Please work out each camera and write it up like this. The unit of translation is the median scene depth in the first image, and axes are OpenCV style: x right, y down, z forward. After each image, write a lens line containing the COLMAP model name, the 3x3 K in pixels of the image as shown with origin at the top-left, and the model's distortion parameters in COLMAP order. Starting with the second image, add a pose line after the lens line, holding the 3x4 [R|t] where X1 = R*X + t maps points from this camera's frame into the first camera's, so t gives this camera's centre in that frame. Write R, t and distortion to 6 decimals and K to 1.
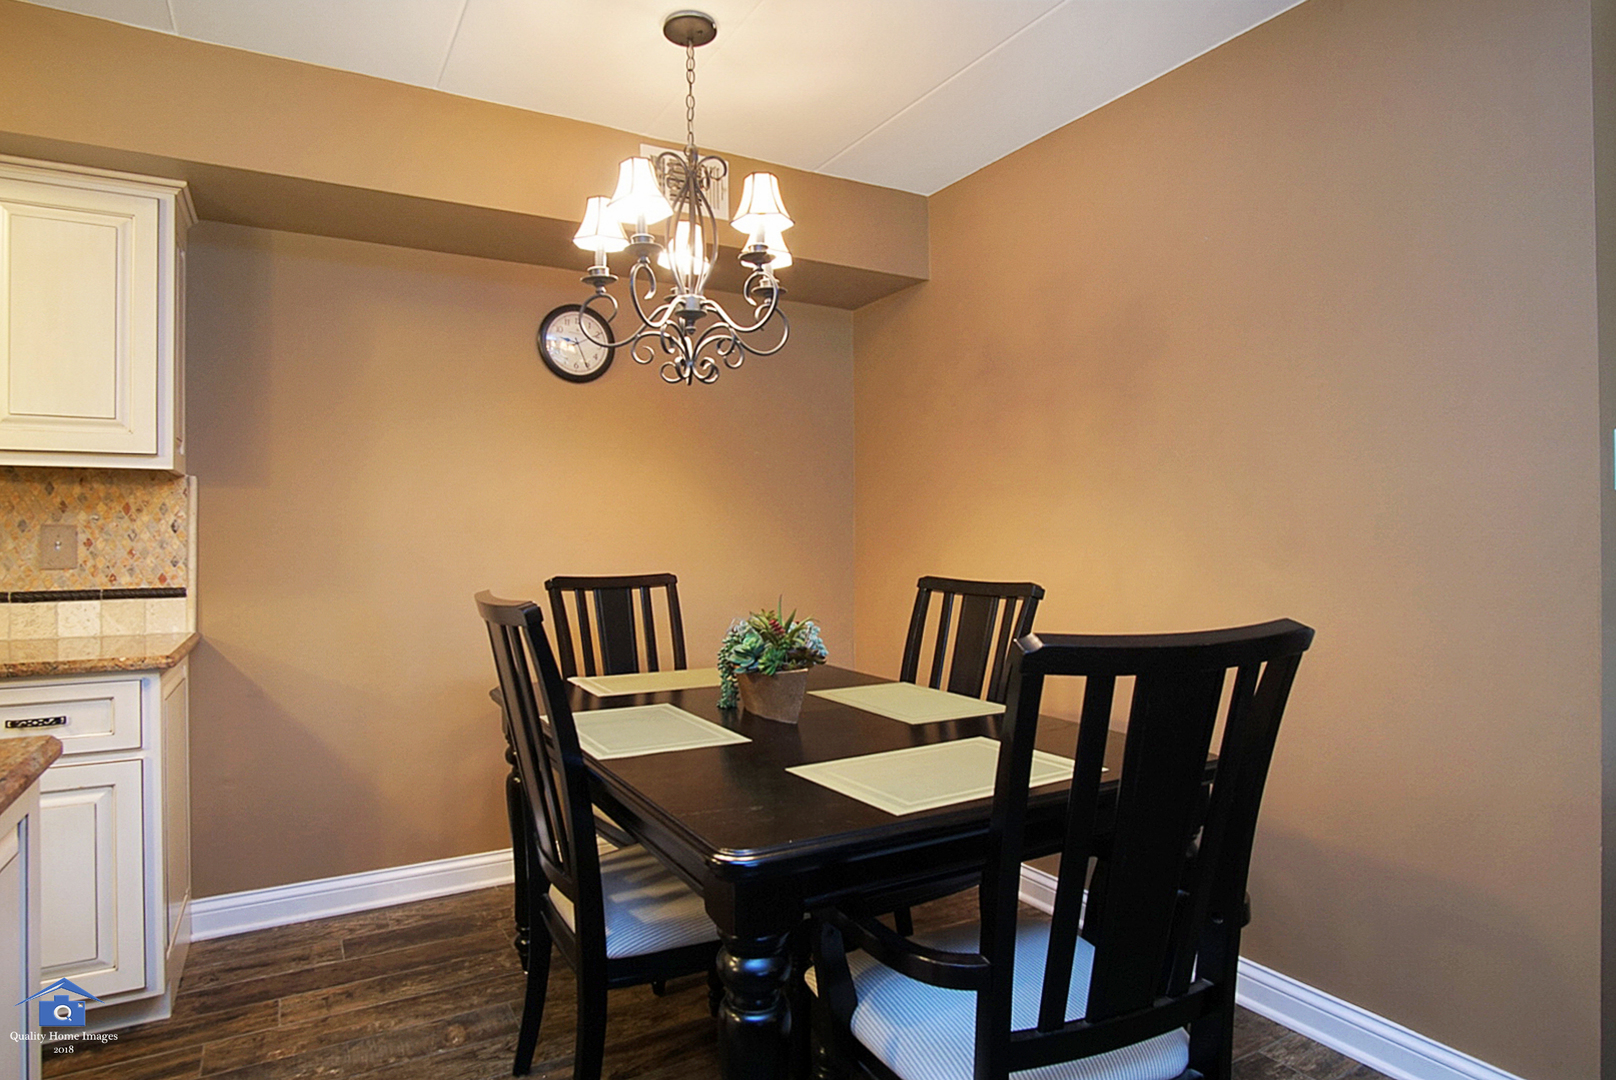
lens RADIAL K [[881.1, 0, 807.4], [0, 881.1, 530.4], [0, 0, 1]] dist [-0.030880, 0.002741]
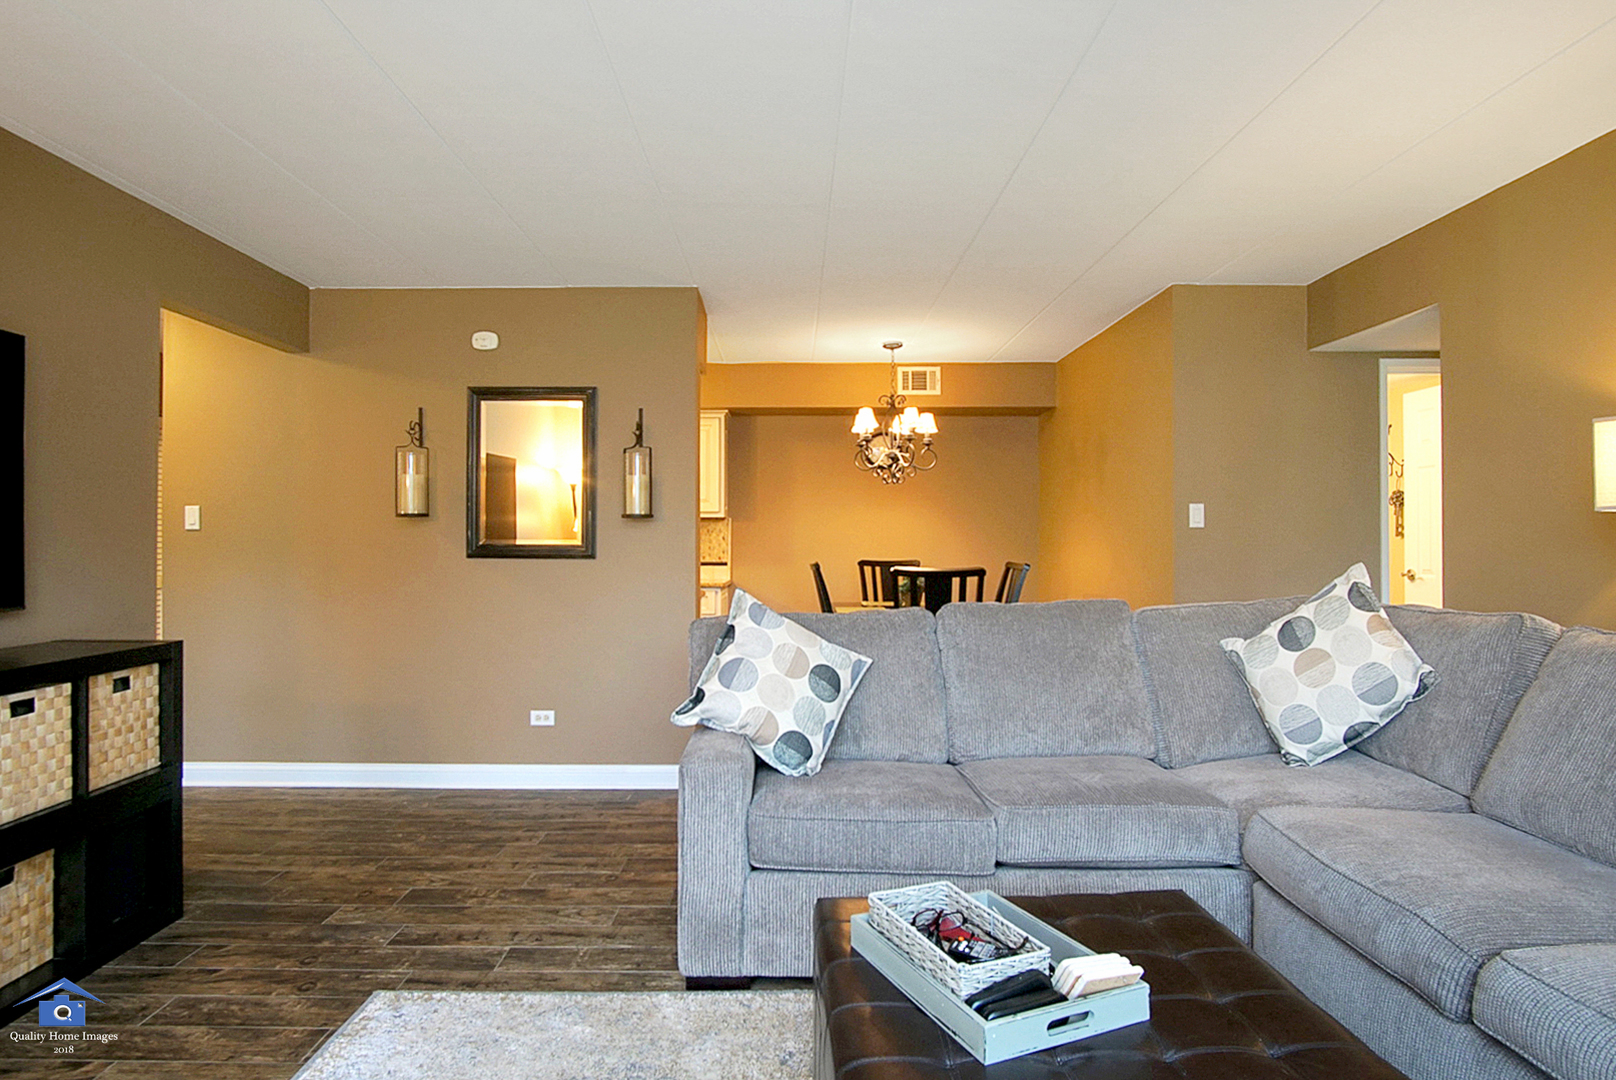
lens RADIAL K [[881.1, 0, 810.8], [0, 881.1, 543.1], [0, 0, 1]] dist [-0.030880, 0.002741]
pose [[0.870435, 0.004014, -0.492268, 0.792287], [-0.001171, 0.999981, 0.006082, -0.006339], [0.492282, -0.004718, 0.870423, -1.163487]]
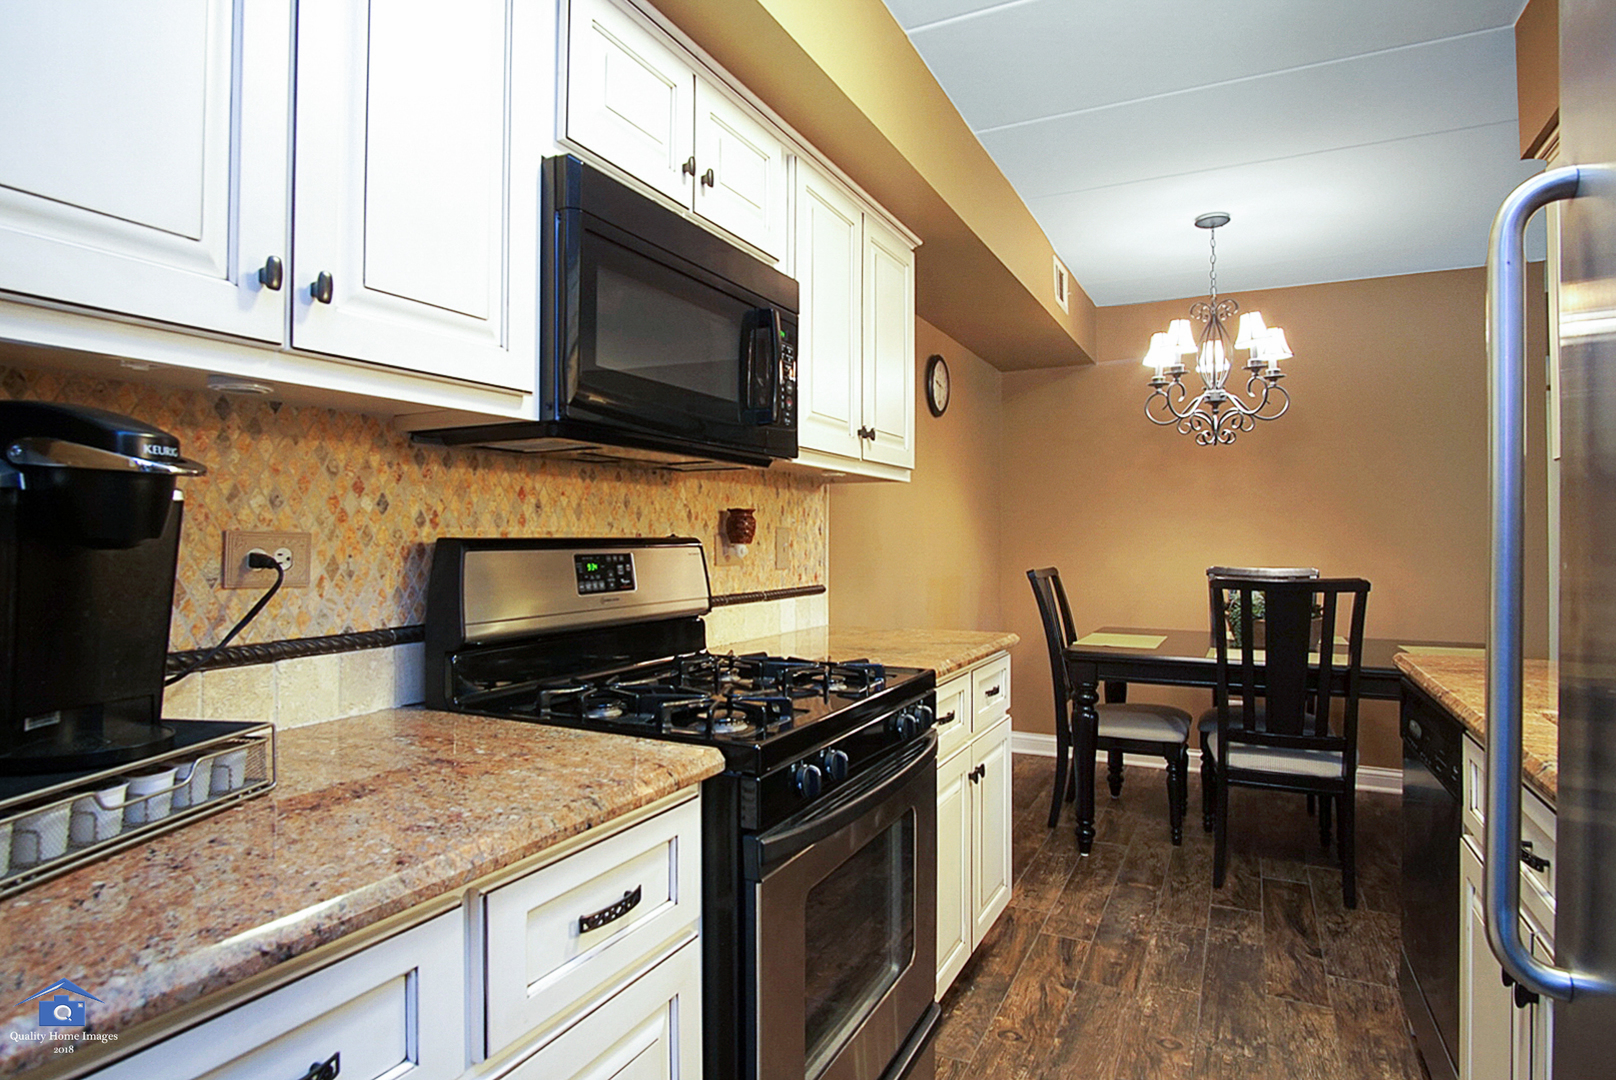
lens RADIAL K [[869.5, 0, 807.6], [0, 869.5, 526.6], [0, 0, 1]] dist [-0.032980, 0.014478]
pose [[0.840833, 0.015728, 0.541066, -1.380346], [-0.011084, 0.999868, -0.011840, 0.004494], [-0.541181, 0.003959, 0.840897, 0.076576]]
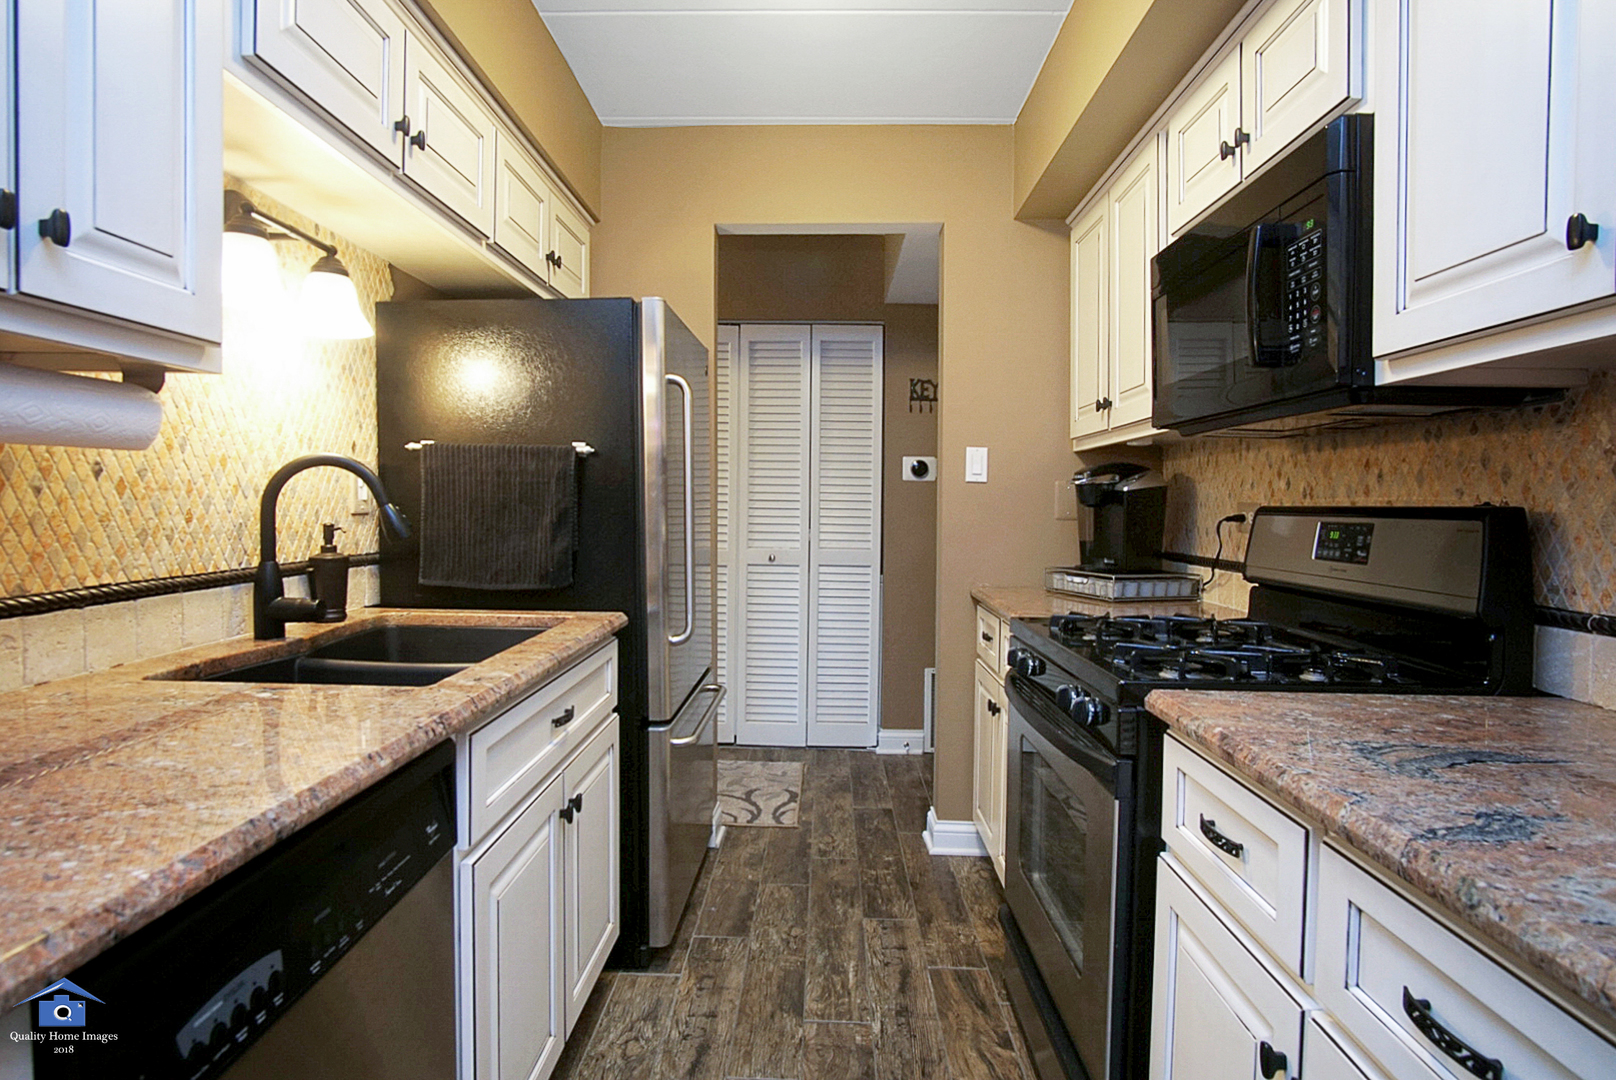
lens RADIAL K [[869.5, 0, 796.3], [0, 869.5, 546.5], [0, 0, 1]] dist [-0.032980, 0.014478]
pose [[-0.532255, 0.042861, -0.845499, -0.355611], [-0.003598, 0.998594, 0.052887, 0.004460], [0.846577, 0.031192, -0.531352, 0.737234]]
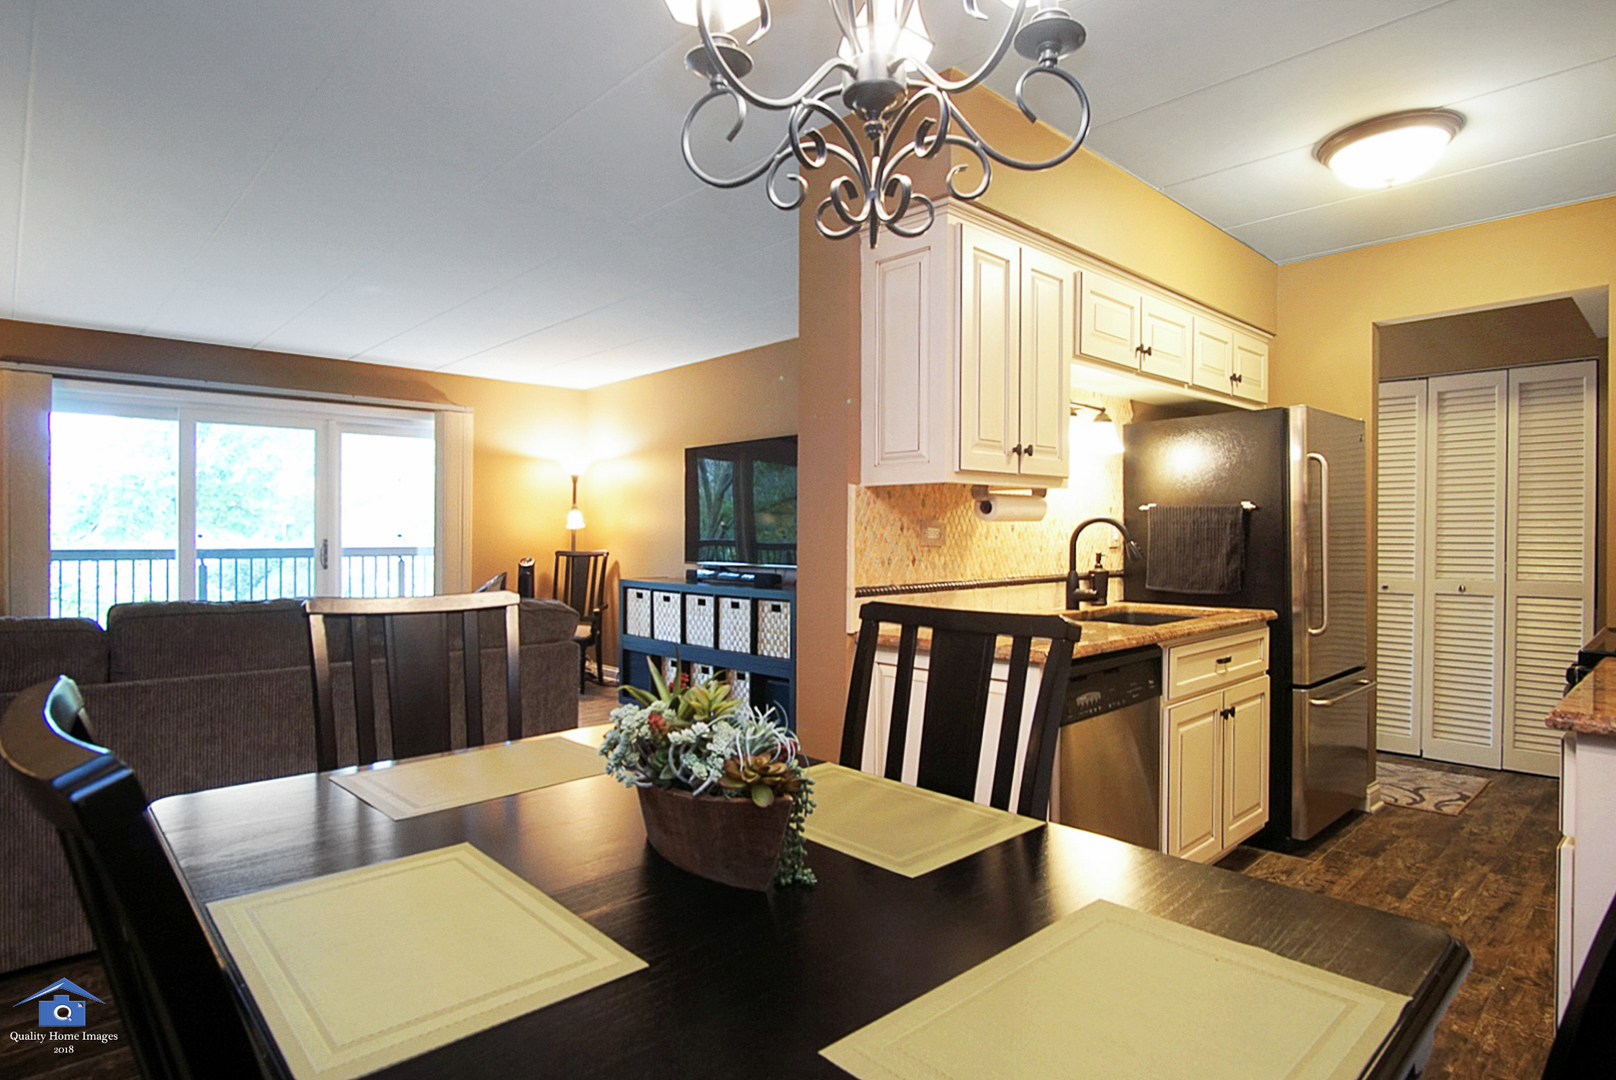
lens RADIAL K [[869.5, 0, 815.7], [0, 869.5, 546.4], [0, 0, 1]] dist [-0.032980, 0.014478]
pose [[-0.971575, 0.010185, -0.236511, 0.012918], [0.008269, 0.999924, 0.009091, -0.001009], [0.236586, 0.006876, -0.971586, 1.262441]]
